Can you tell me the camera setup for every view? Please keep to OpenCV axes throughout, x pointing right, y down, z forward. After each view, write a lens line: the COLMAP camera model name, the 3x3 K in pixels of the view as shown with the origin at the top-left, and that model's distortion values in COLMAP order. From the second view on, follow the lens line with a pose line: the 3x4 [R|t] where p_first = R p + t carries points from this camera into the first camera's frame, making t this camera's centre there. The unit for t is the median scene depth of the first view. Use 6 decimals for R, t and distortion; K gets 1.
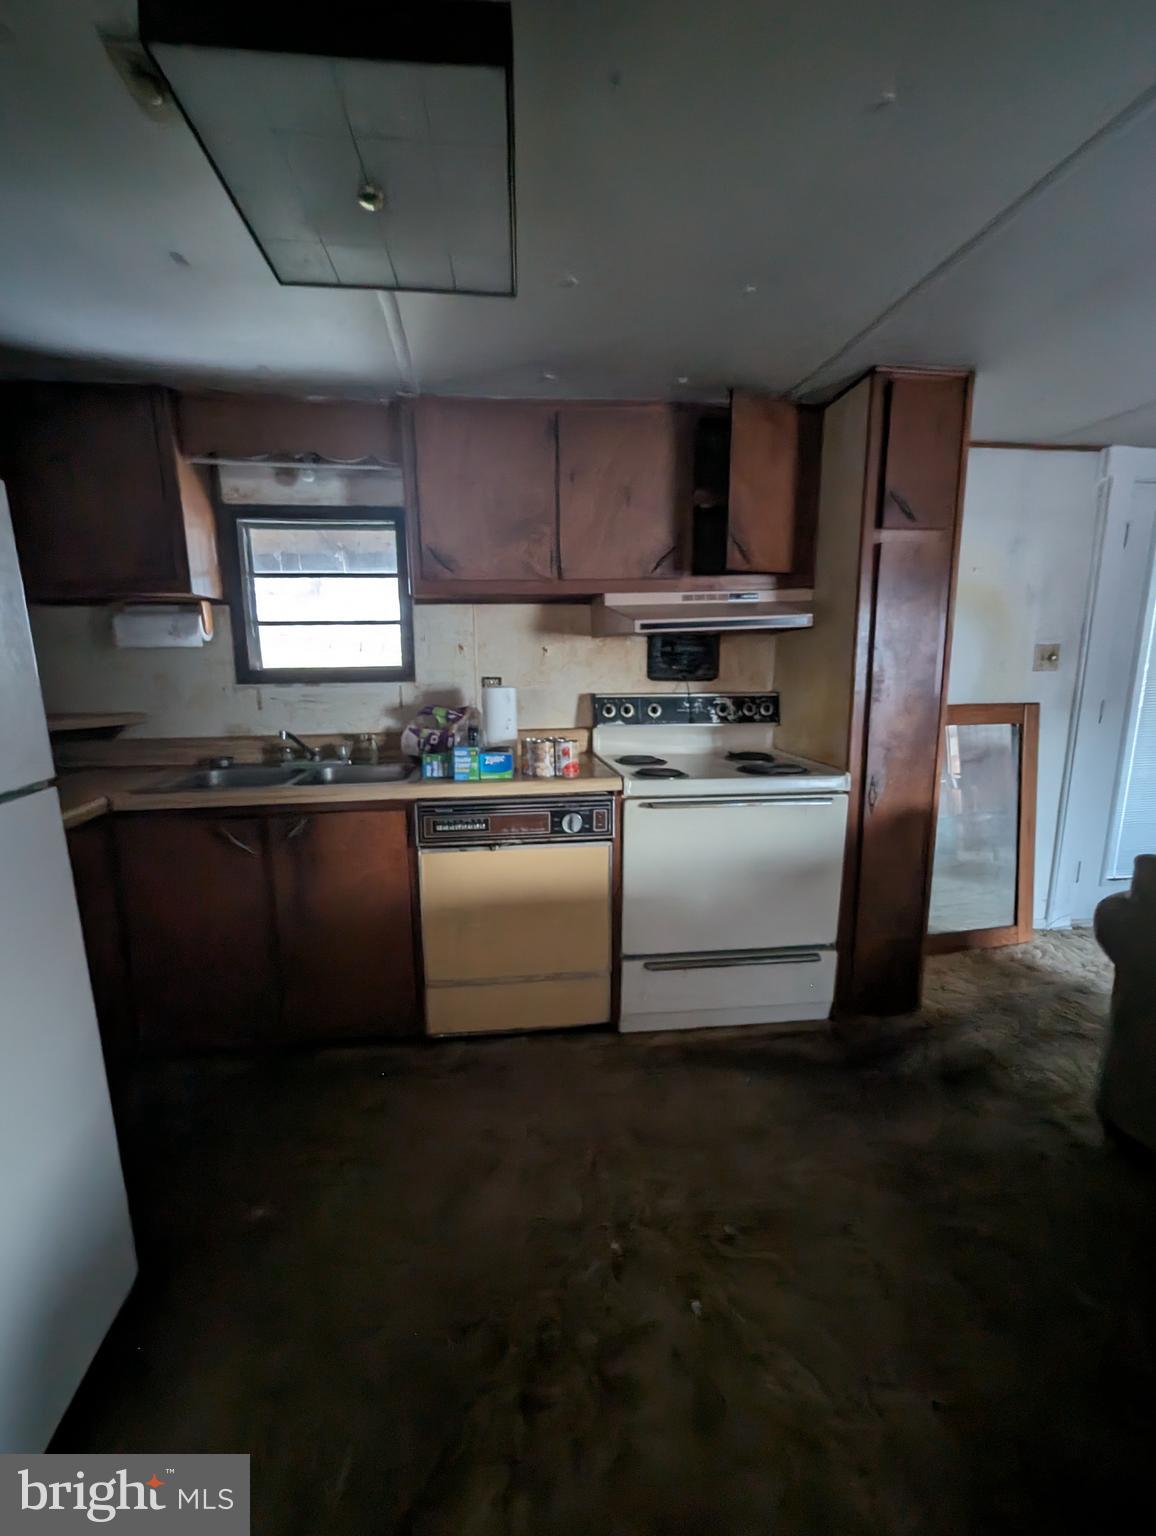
lens RADIAL K [[630.3, 0, 579.7], [0, 630.3, 769.6], [0, 0, 1]] dist [0.000522, -0.000026]
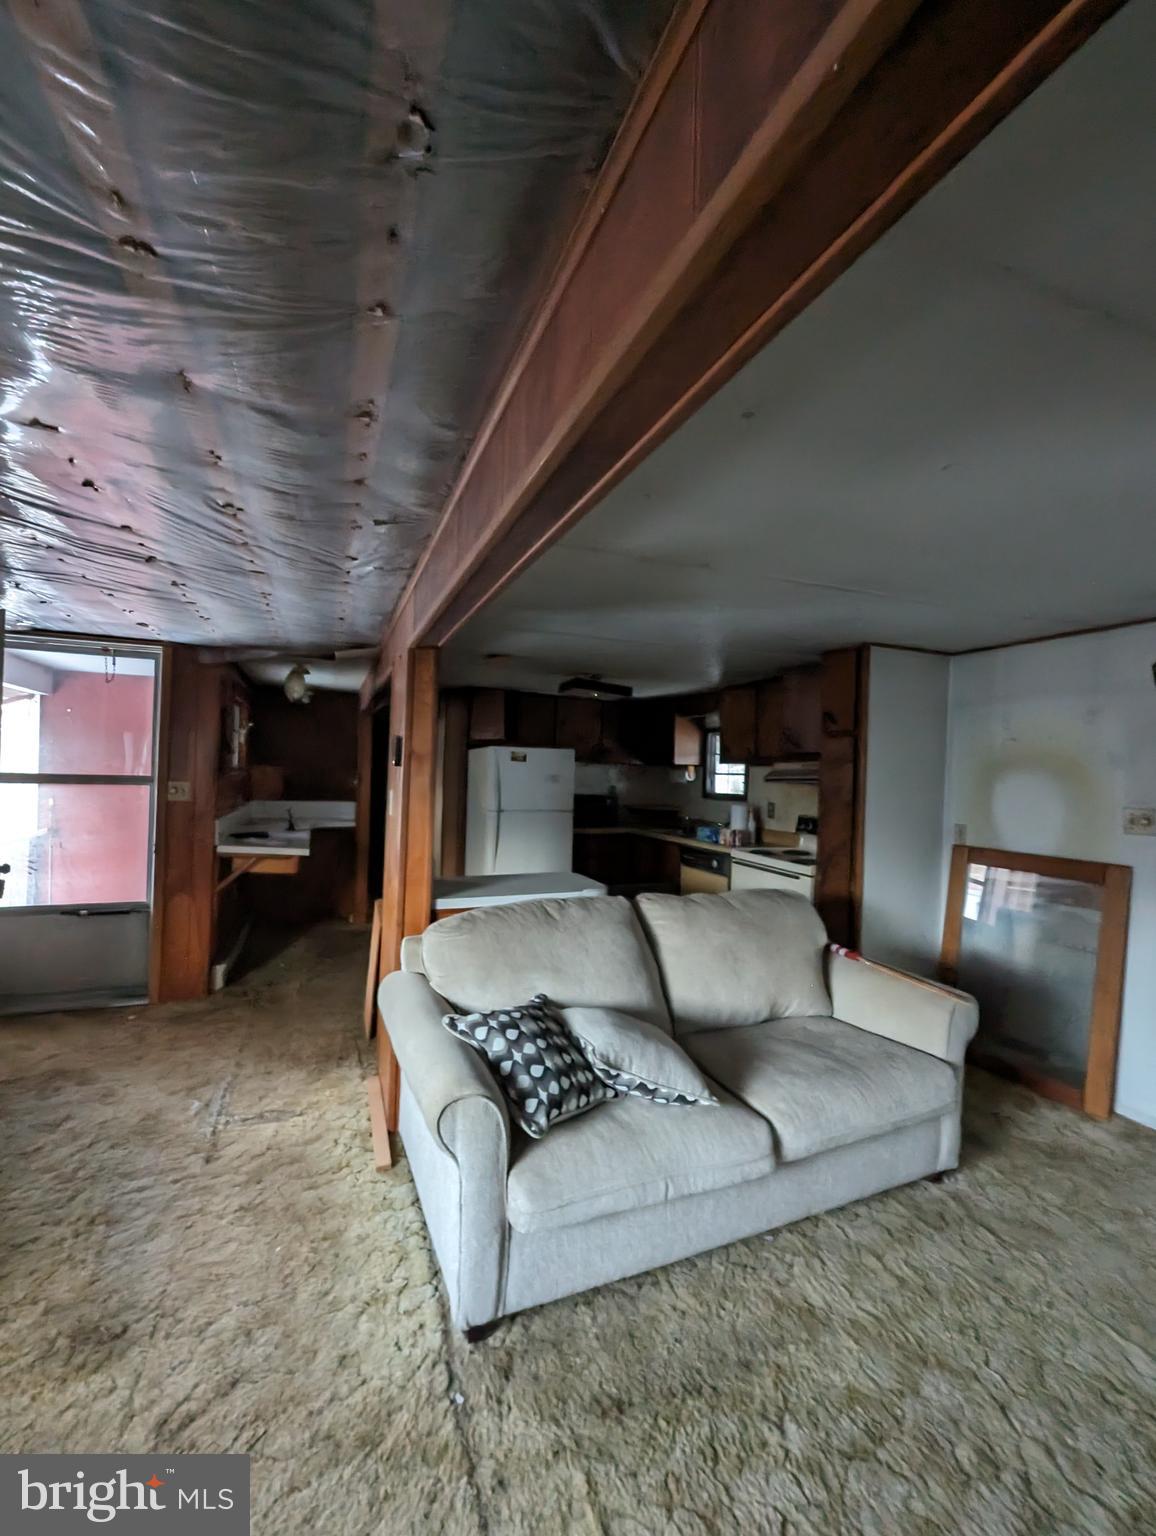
lens RADIAL K [[630.3, 0, 580.1], [0, 630.3, 773.8], [0, 0, 1]] dist [0.000522, -0.000026]
pose [[0.264334, 0.022563, -0.964167, 1.656947], [-0.197827, 0.979737, -0.031309, -0.054432], [0.943924, 0.199015, 0.263442, -0.104504]]
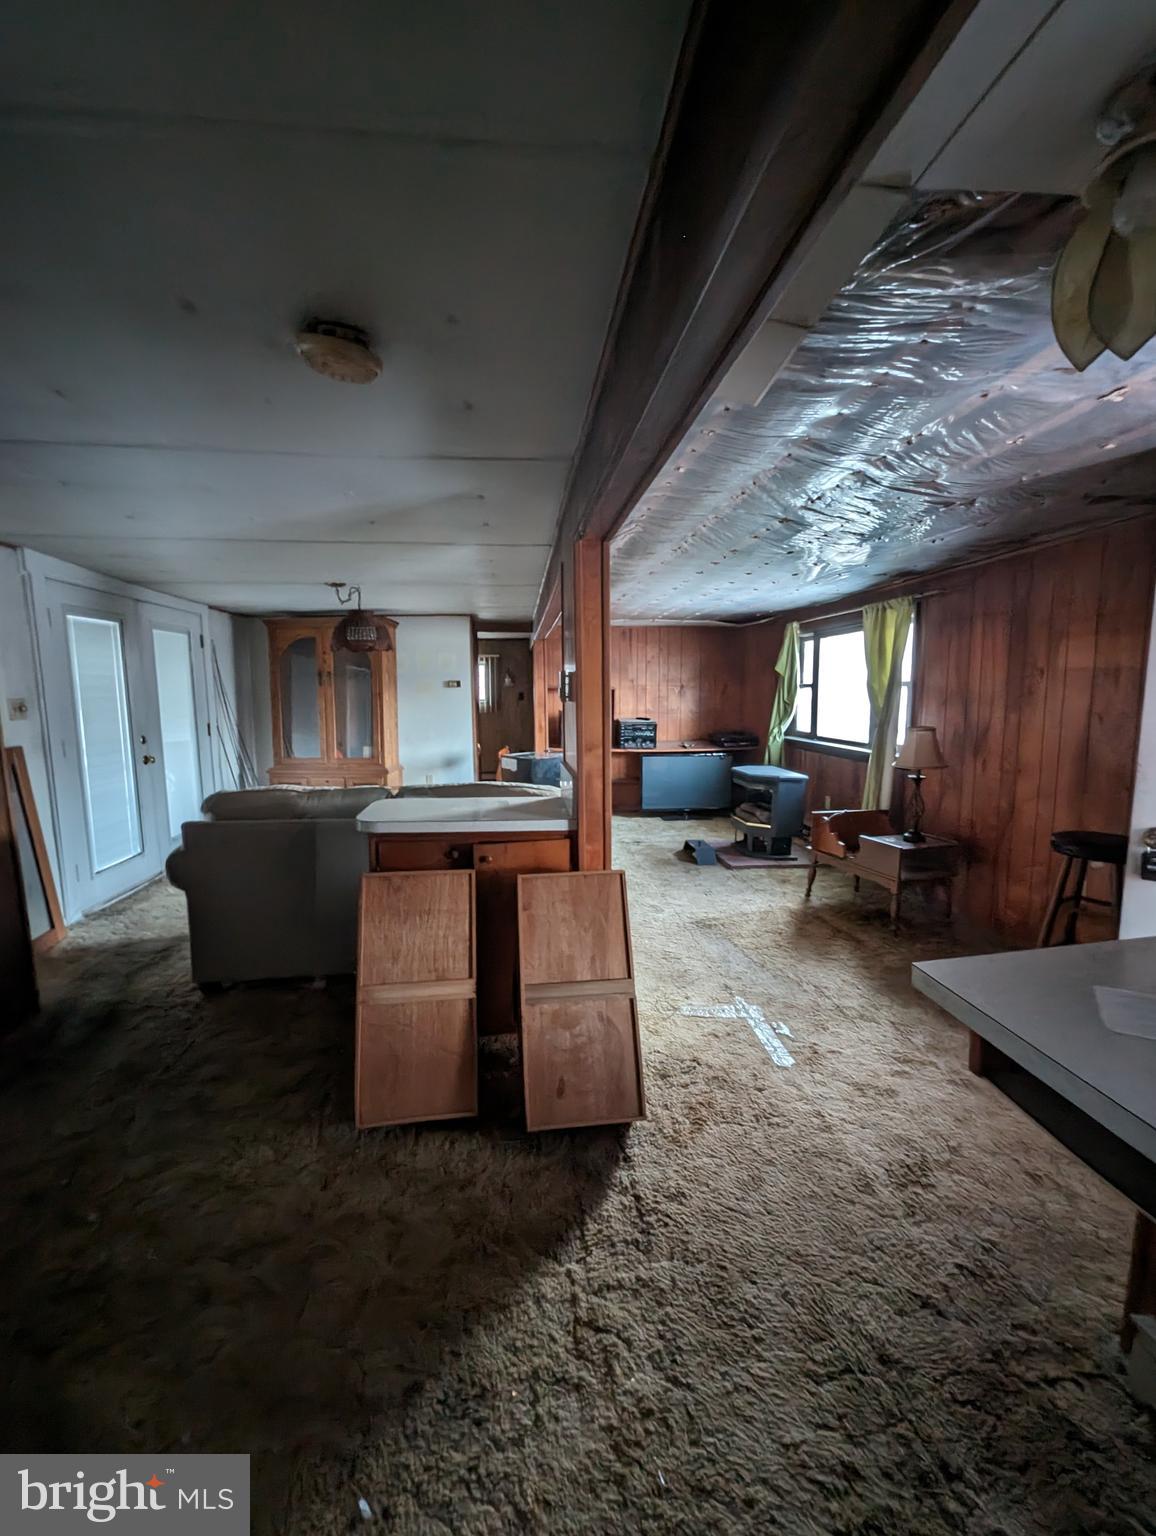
lens RADIAL K [[630.3, 0, 579.7], [0, 630.3, 770.3], [0, 0, 1]] dist [0.000522, -0.000026]
pose [[0.010734, -0.112380, 0.993607, -0.540223], [0.182024, 0.977282, 0.108567, 0.004355], [-0.983235, 0.179695, 0.030946, -0.098045]]
